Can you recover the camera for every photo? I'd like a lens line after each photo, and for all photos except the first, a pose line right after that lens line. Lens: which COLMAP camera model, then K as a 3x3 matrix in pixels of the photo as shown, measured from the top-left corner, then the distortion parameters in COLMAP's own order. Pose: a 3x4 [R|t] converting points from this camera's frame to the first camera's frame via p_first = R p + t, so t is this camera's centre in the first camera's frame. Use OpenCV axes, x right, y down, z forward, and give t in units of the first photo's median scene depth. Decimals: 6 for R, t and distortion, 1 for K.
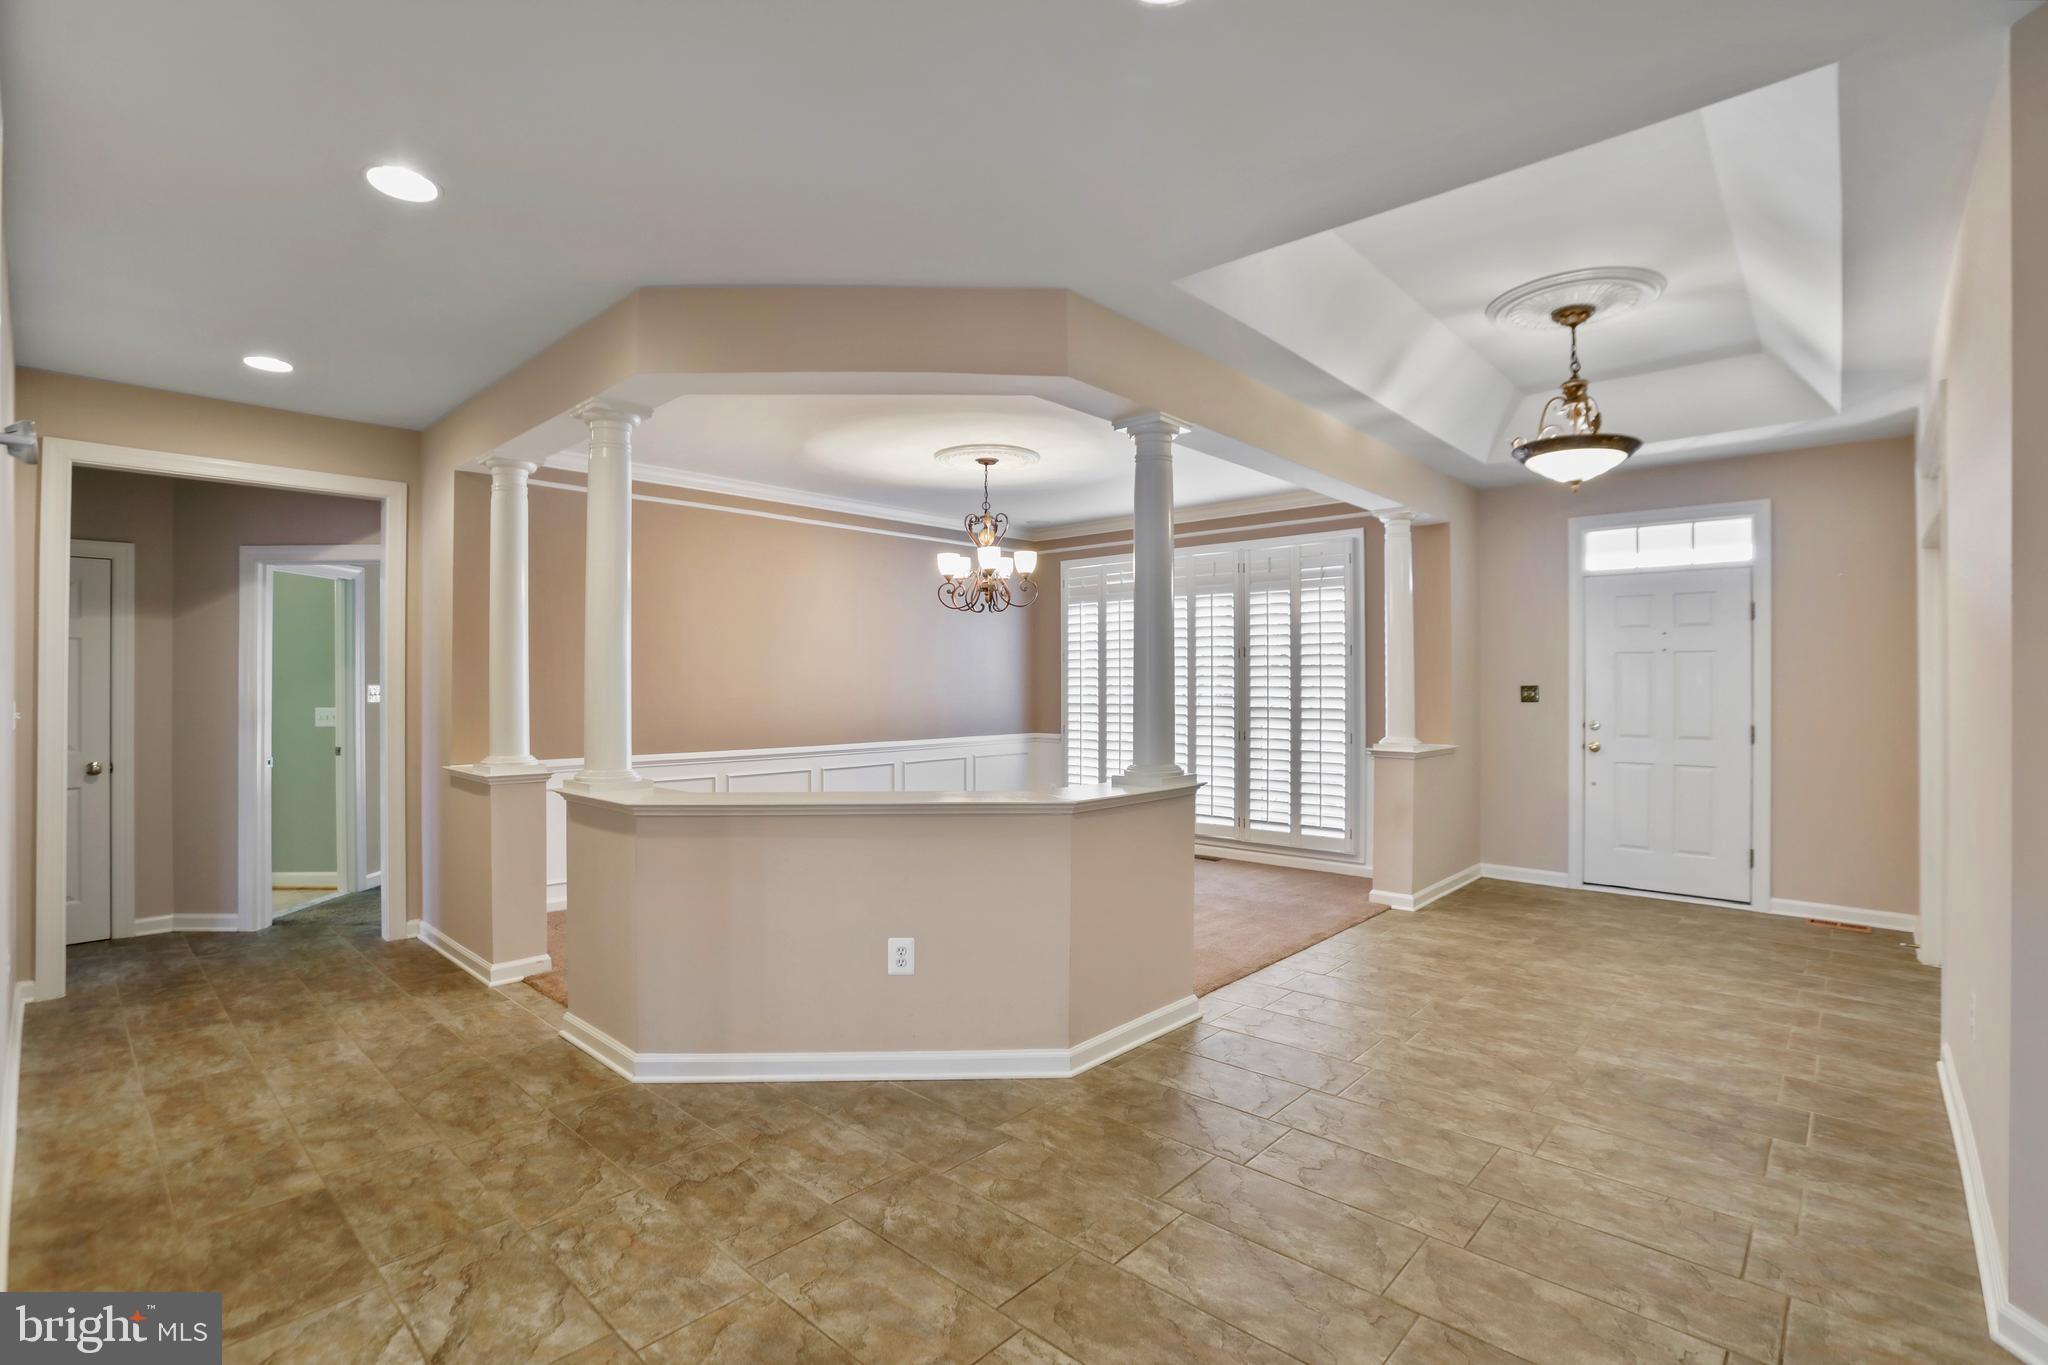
lens RADIAL K [[941.8, 0, 1024.0], [0, 941.8, 682.5], [0, 0, 1]] dist [-0.060134, 0.019602]
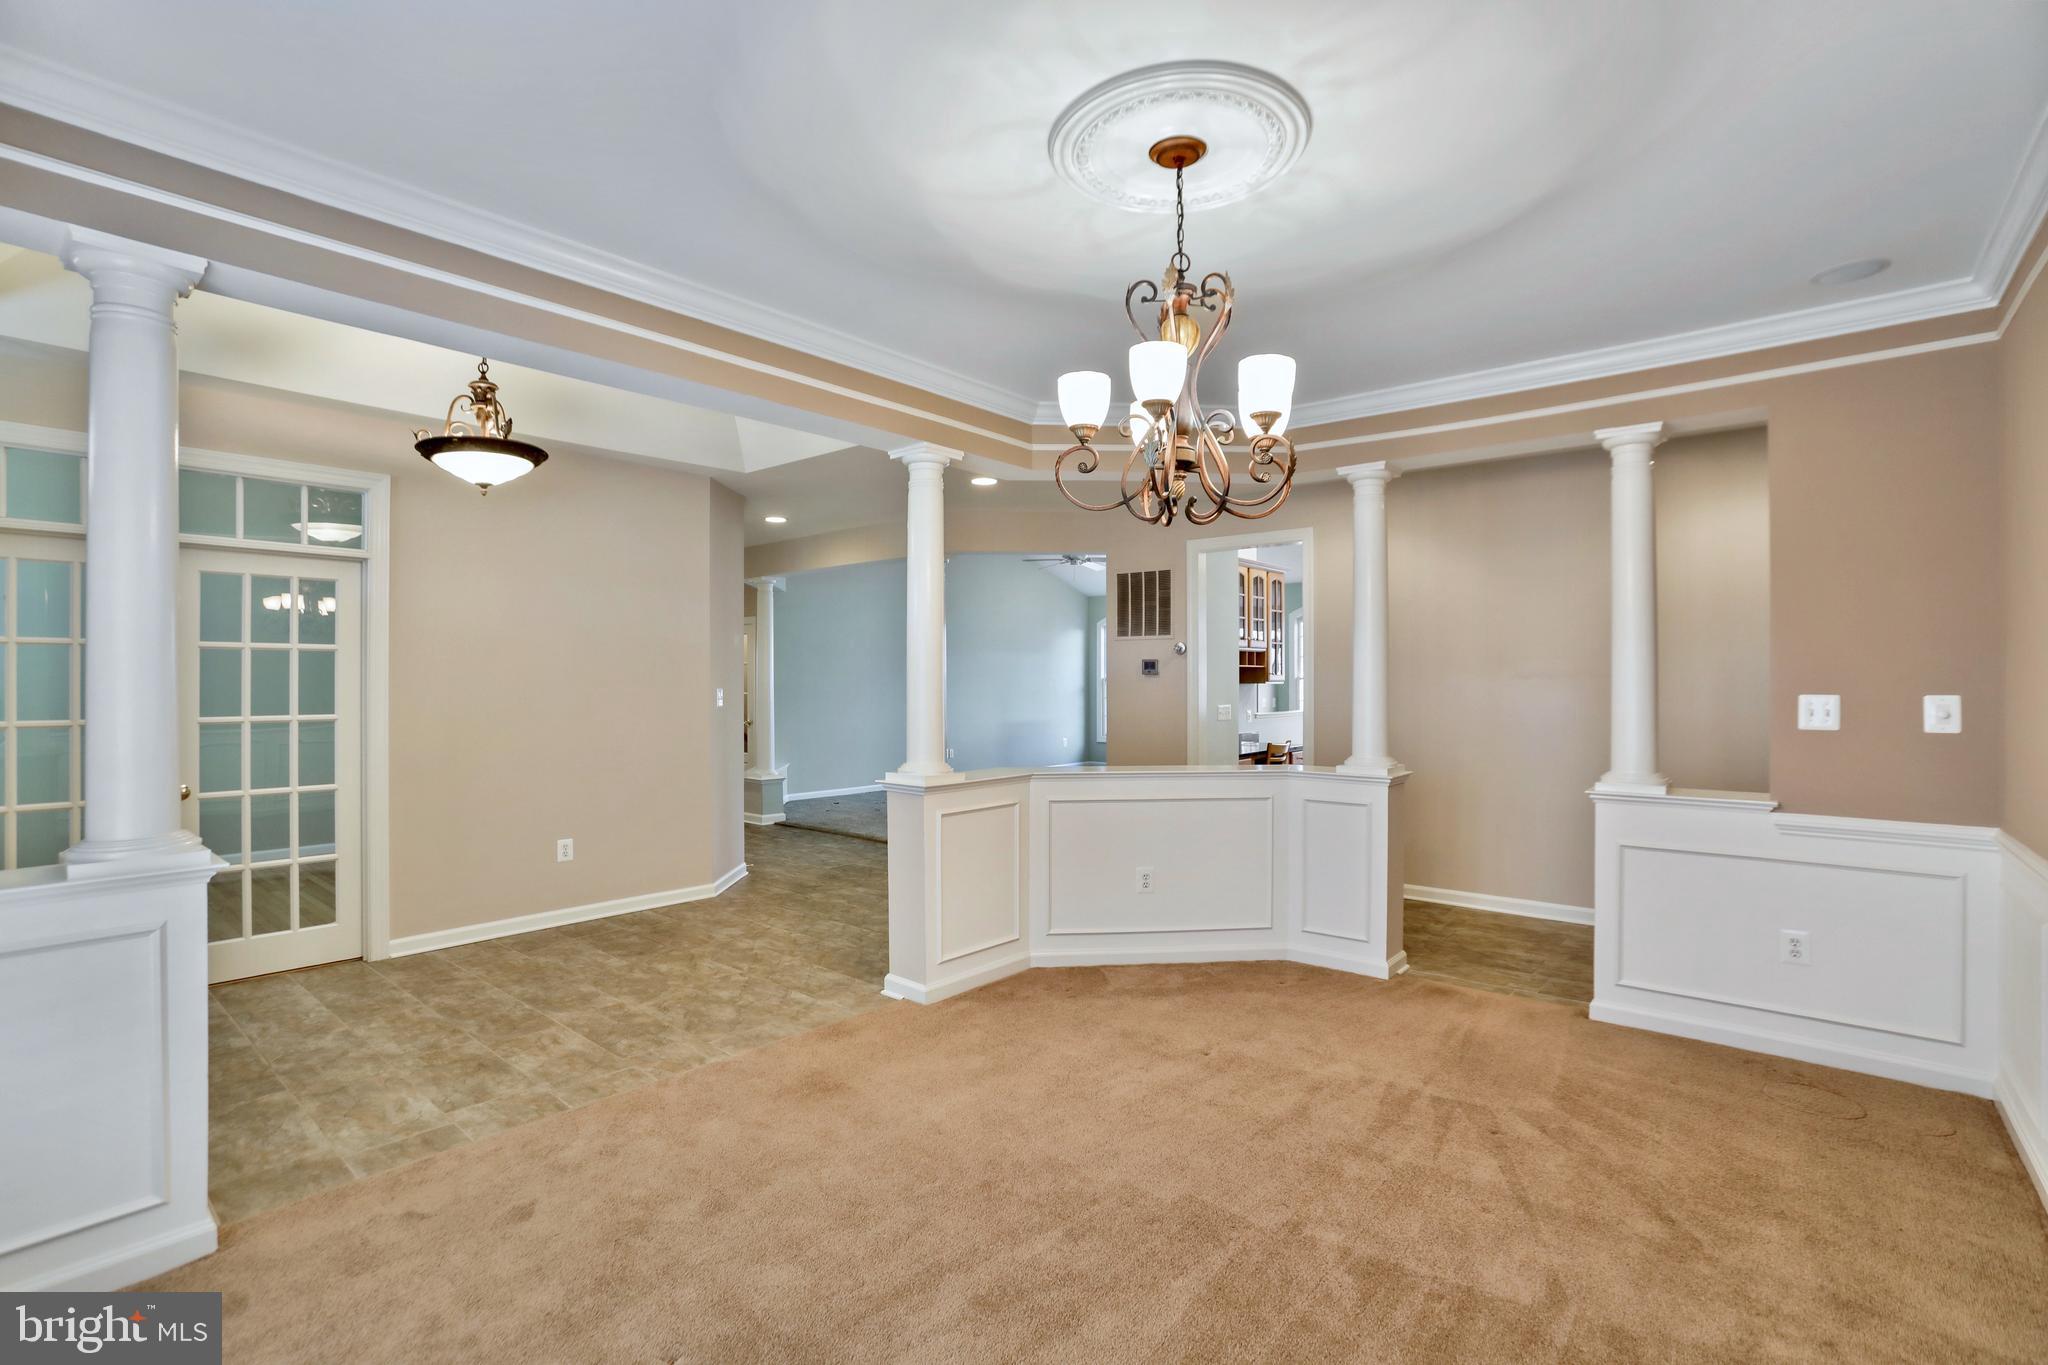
lens RADIAL K [[941.8, 0, 1024.0], [0, 941.8, 682.5], [0, 0, 1]] dist [-0.060134, 0.019602]
pose [[-0.999118, 0.000421, -0.041988, 0.065342], [0.000523, 0.999997, -0.002428, -0.004298], [0.041987, -0.002447, -0.999115, 1.997511]]
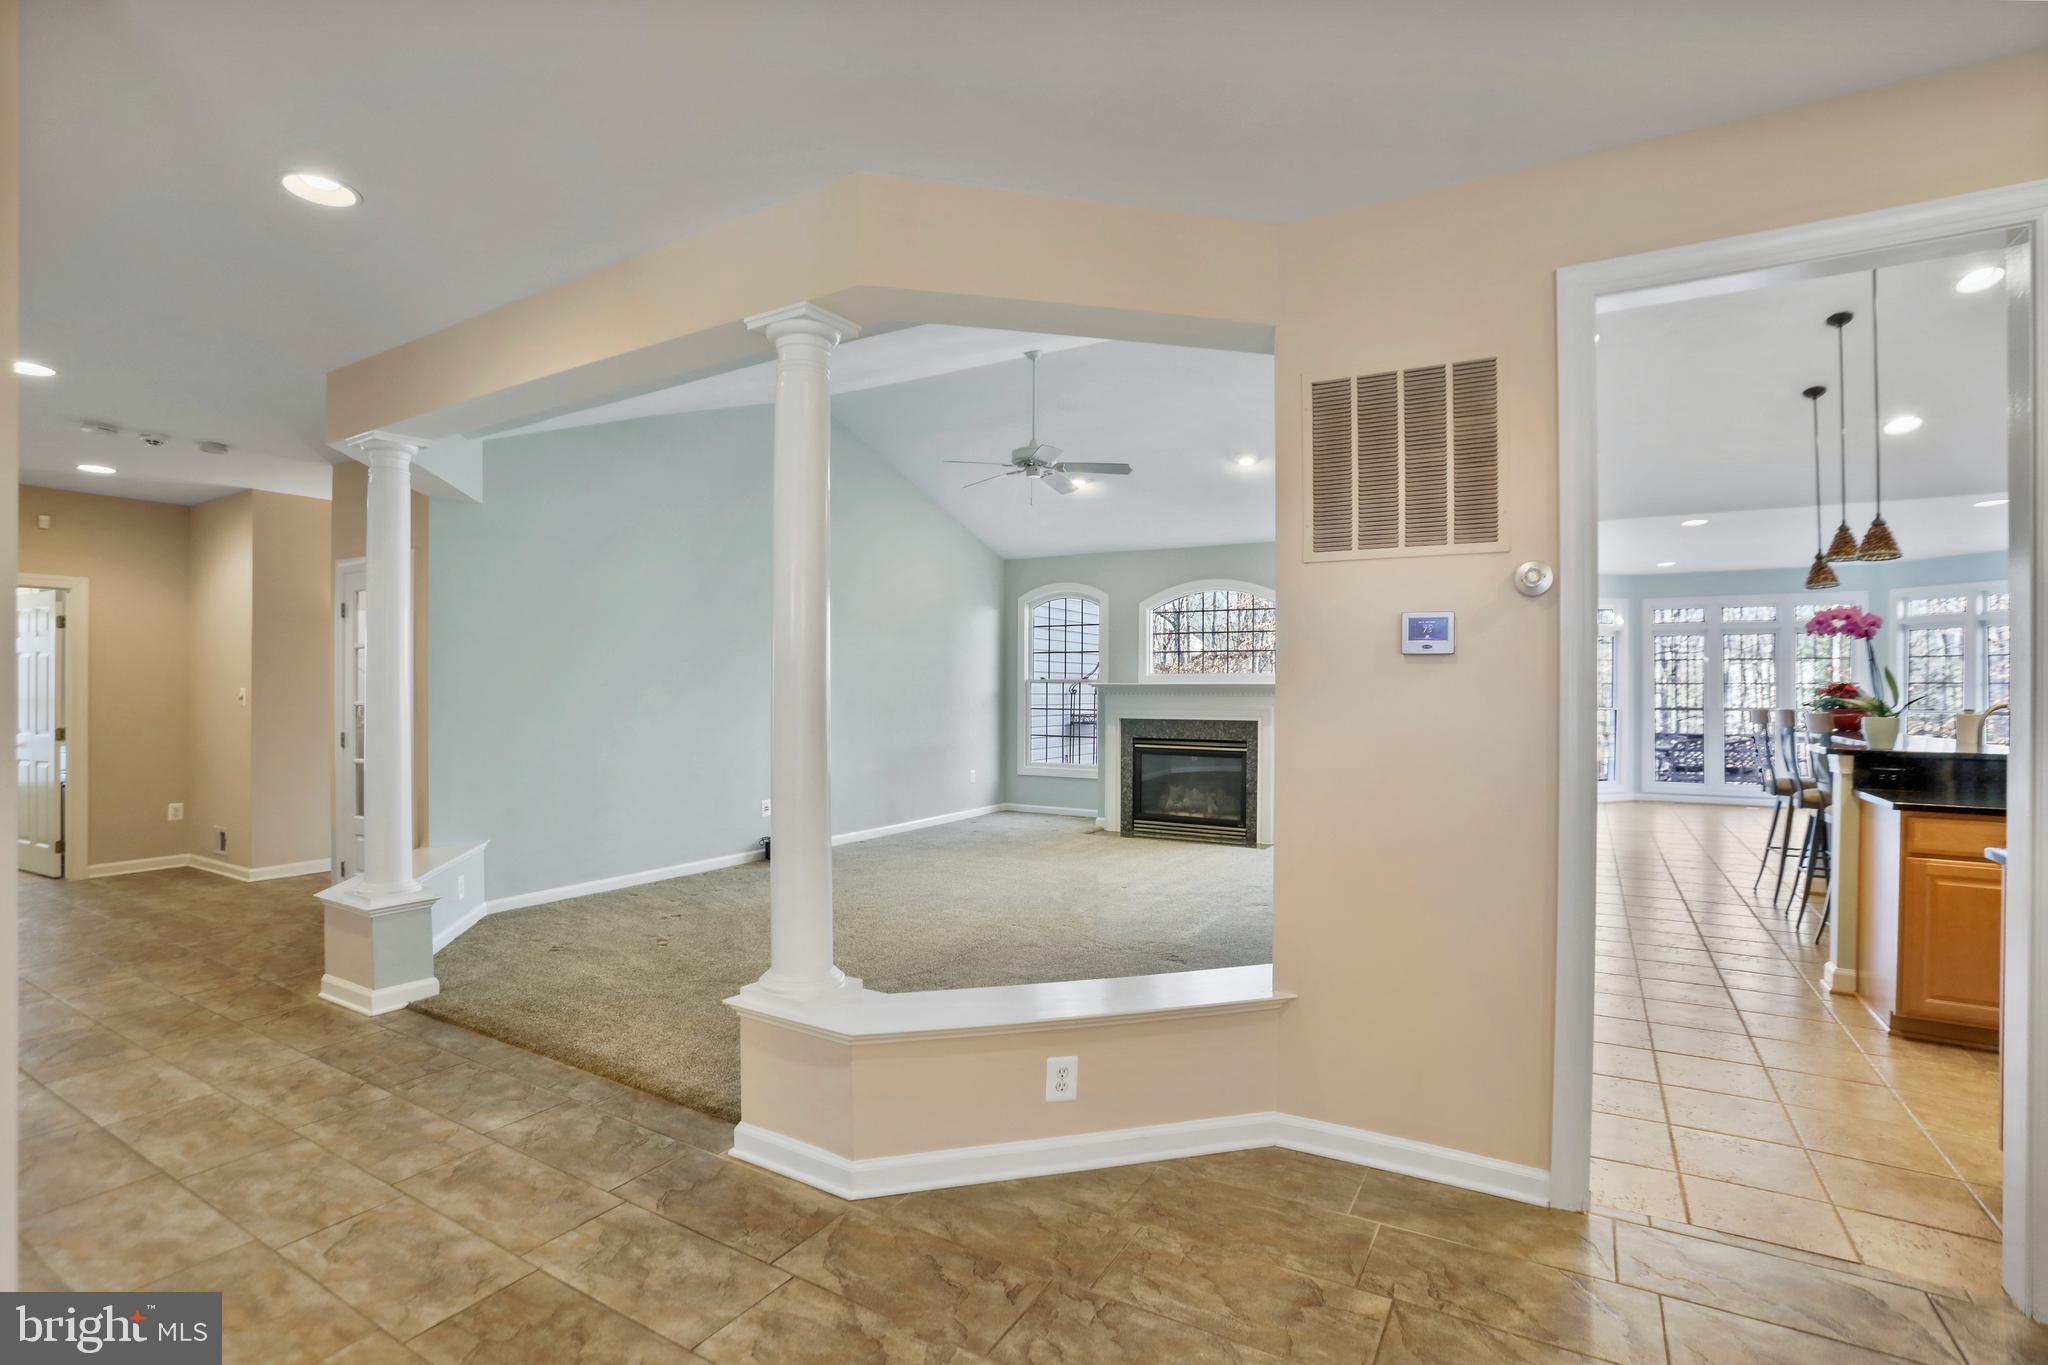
lens RADIAL K [[941.8, 0, 1024.0], [0, 941.8, 682.5], [0, 0, 1]] dist [-0.060134, 0.019602]
pose [[-0.978328, -0.004253, -0.207018, 0.145568], [-0.002835, 0.999970, -0.007144, -0.001001], [0.207042, -0.006402, -0.978311, 0.765883]]
